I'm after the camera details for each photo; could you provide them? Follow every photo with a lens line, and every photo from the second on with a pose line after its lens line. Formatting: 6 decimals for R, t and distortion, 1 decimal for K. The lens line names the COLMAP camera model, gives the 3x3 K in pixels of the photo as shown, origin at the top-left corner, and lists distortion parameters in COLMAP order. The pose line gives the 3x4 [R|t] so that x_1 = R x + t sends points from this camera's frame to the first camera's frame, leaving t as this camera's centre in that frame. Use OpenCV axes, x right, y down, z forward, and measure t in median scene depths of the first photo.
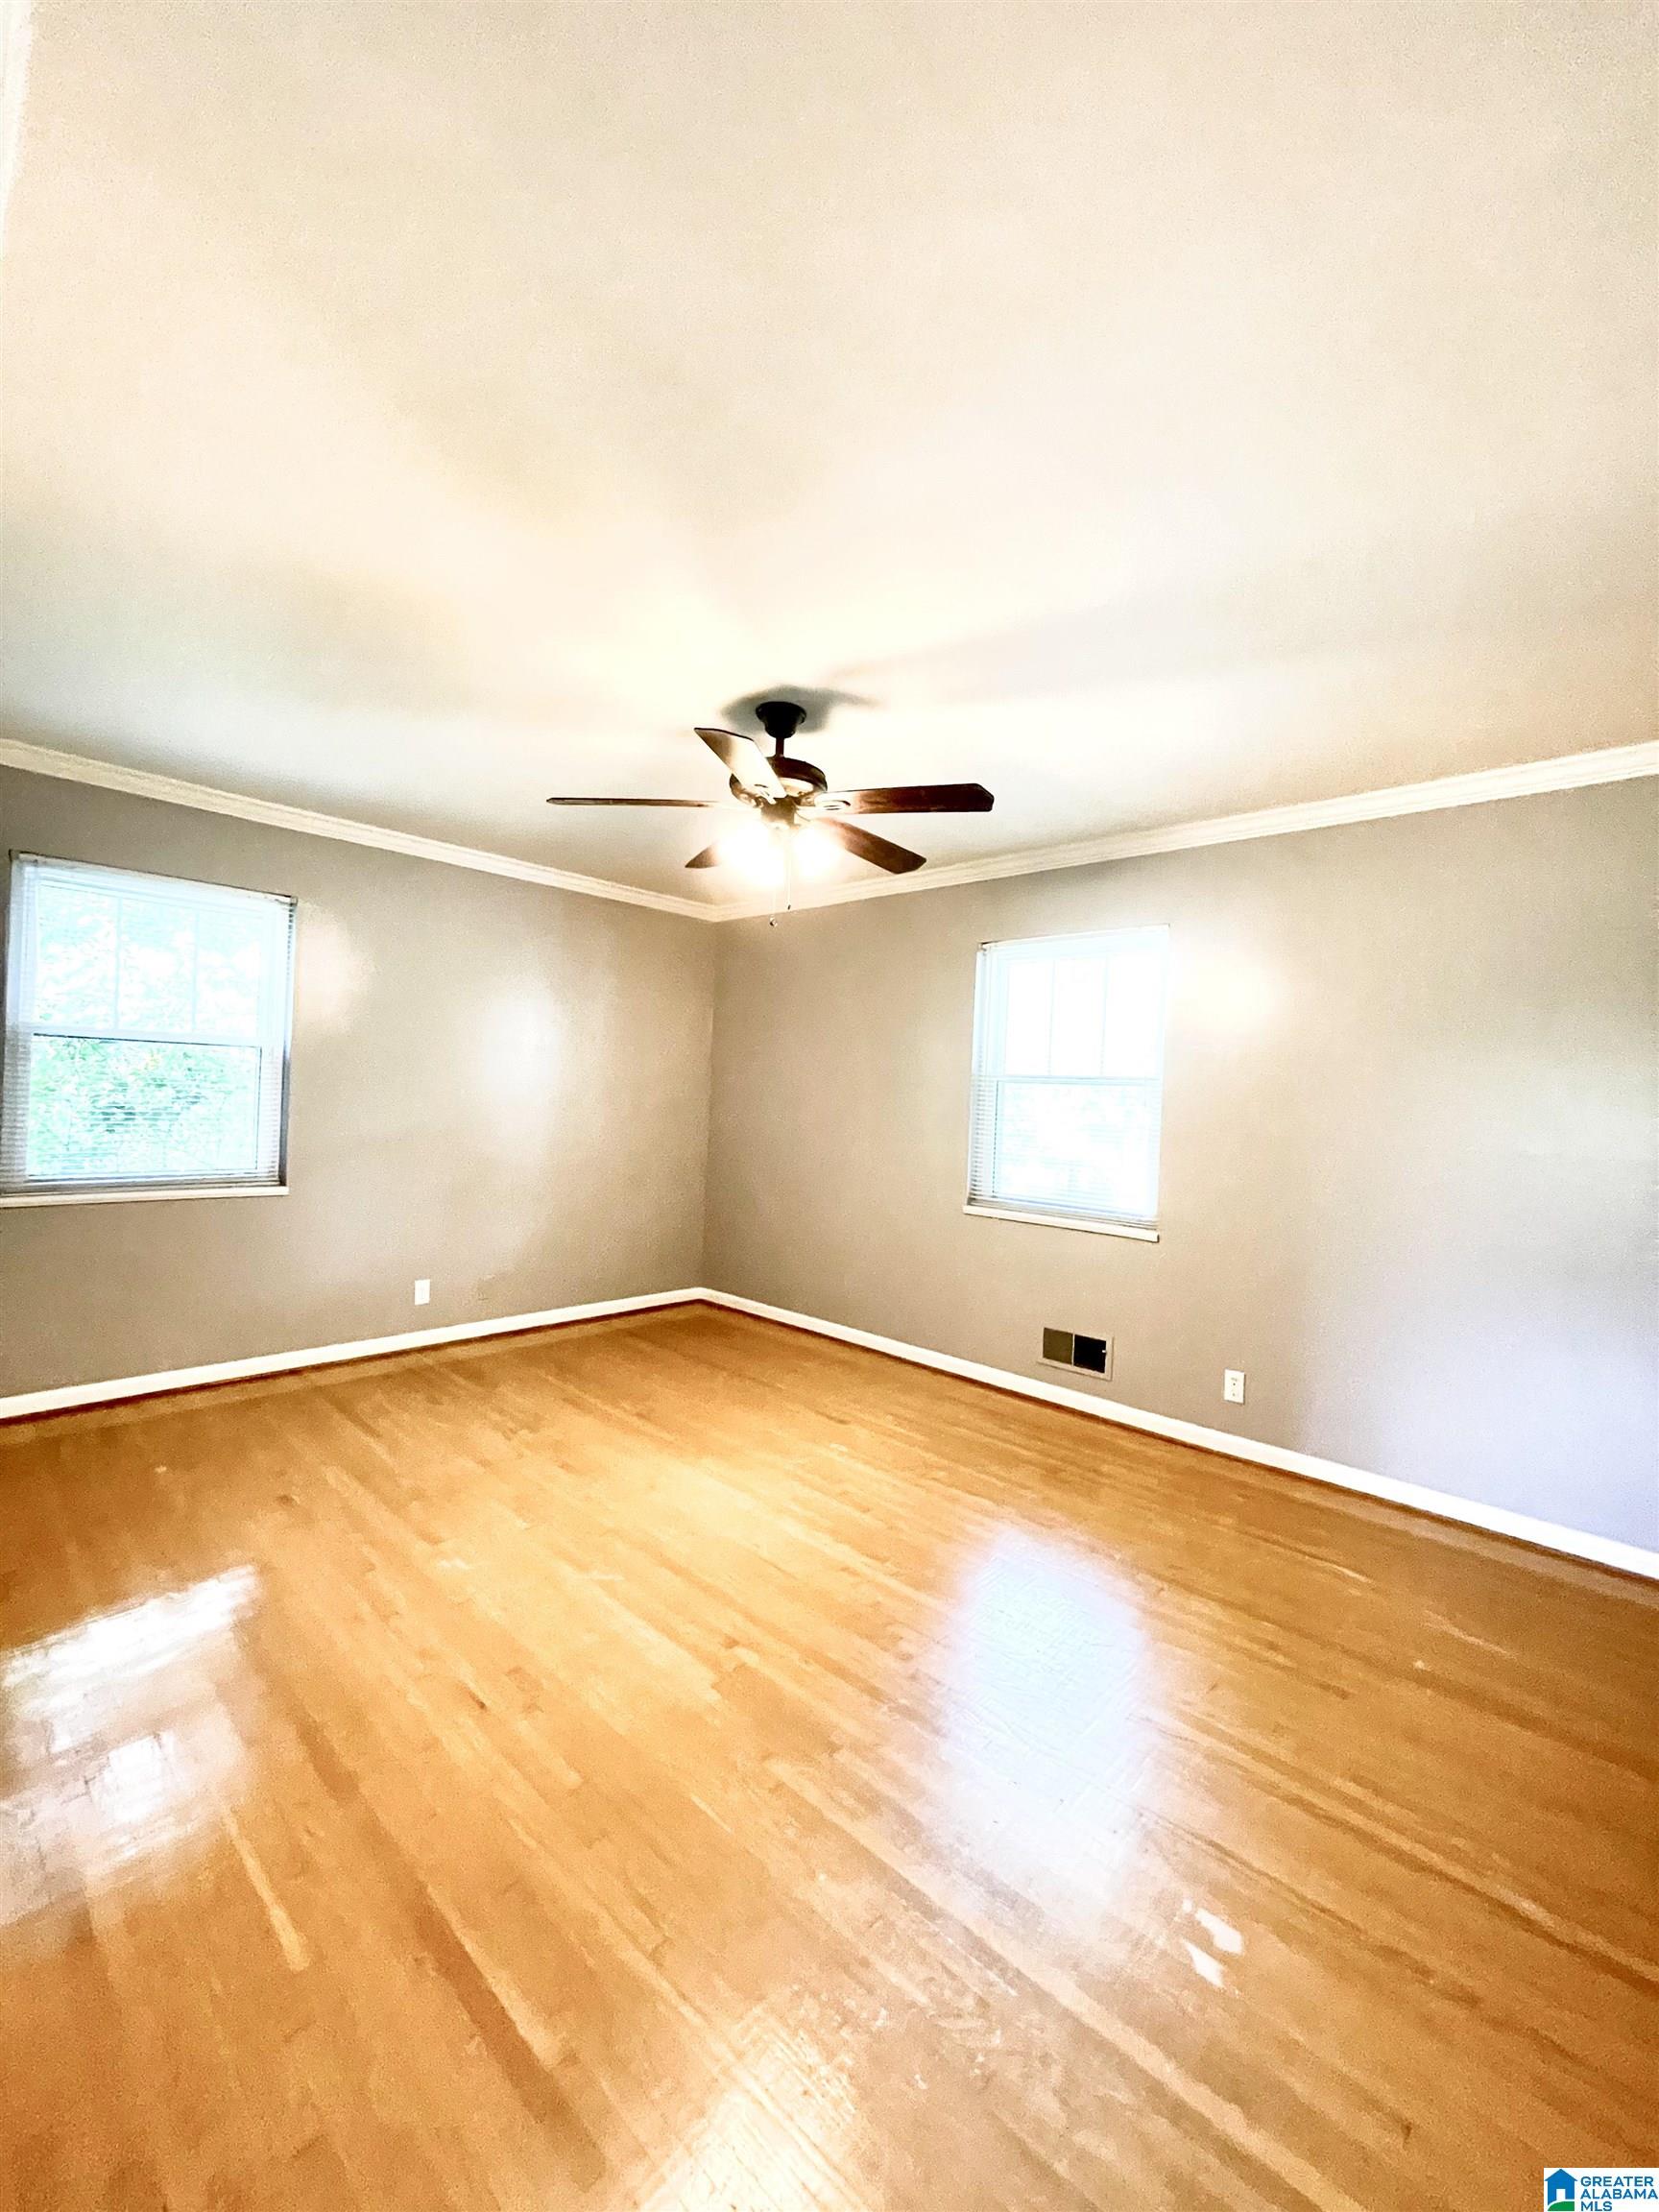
lens RADIAL K [[888.3, 0, 829.5], [0, 888.3, 1106.0], [0, 0, 1]] dist [0.000355, 0.000045]
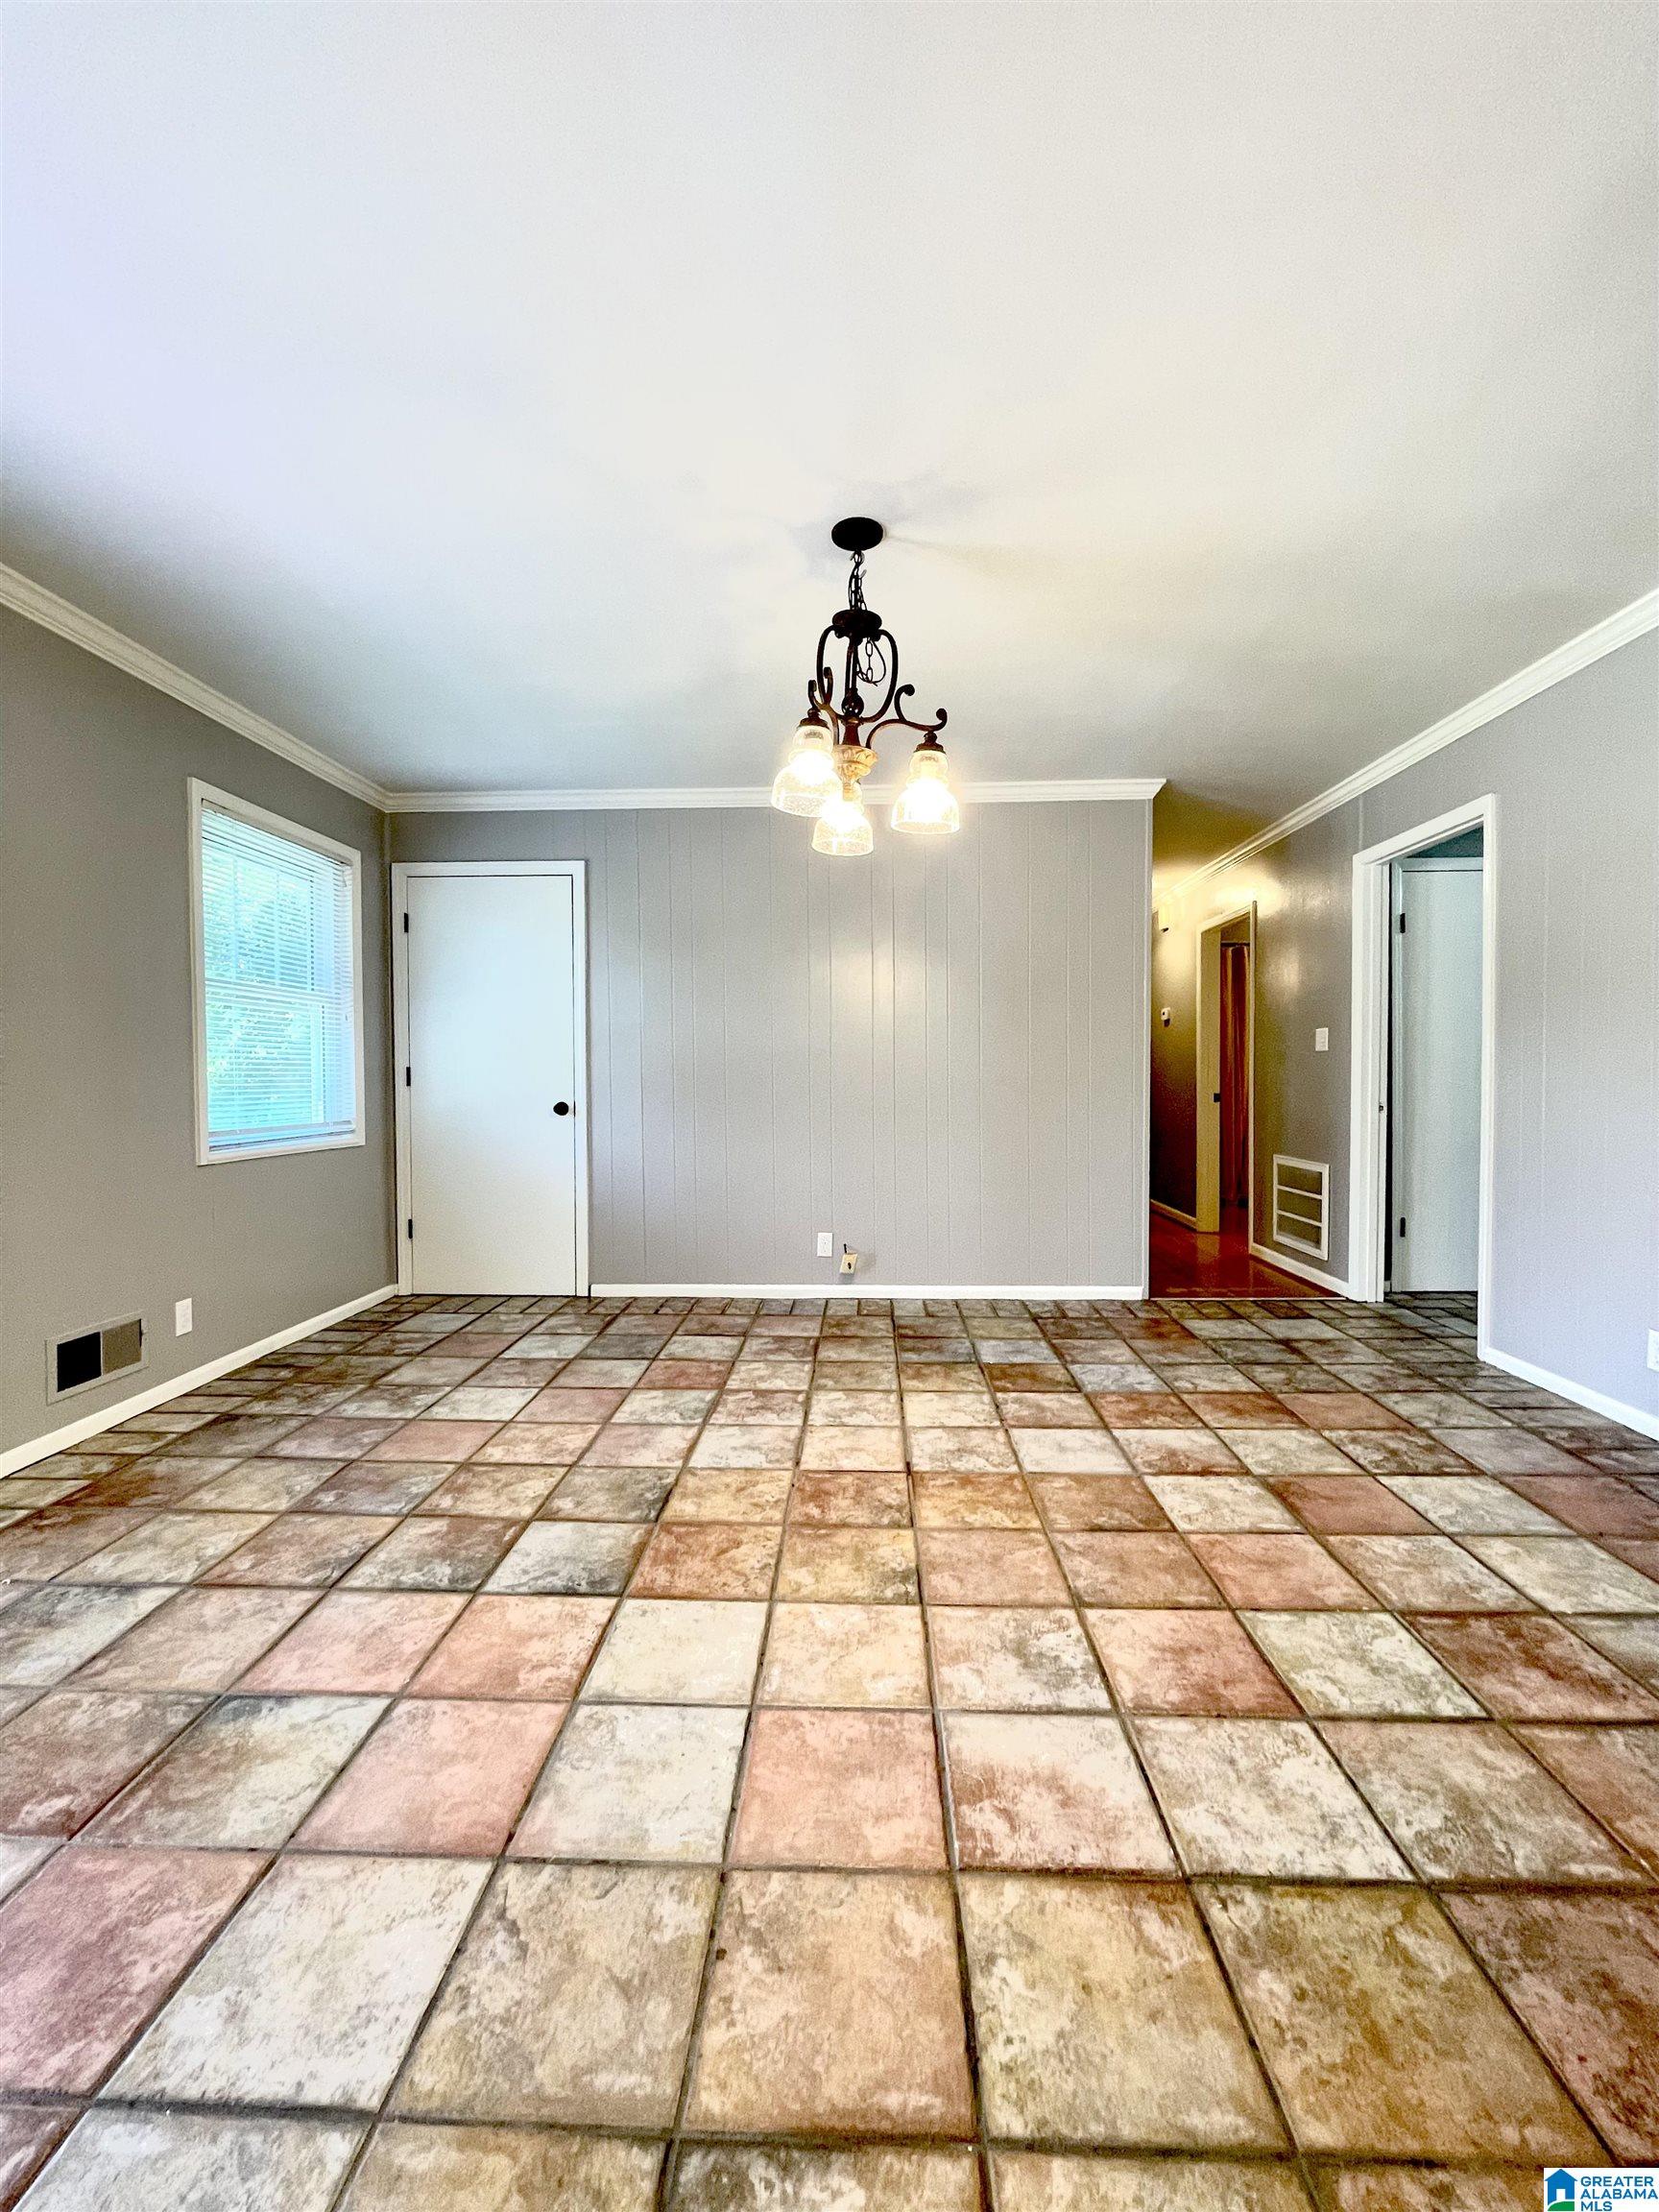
lens RADIAL K [[888.3, 0, 829.5], [0, 888.3, 1106.0], [0, 0, 1]] dist [0.000355, 0.000045]
pose [[-0.652957, -0.064764, 0.754621, -0.348322], [-0.018968, 0.997423, 0.069190, 0.001017], [-0.757158, 0.030864, -0.652503, 0.524751]]
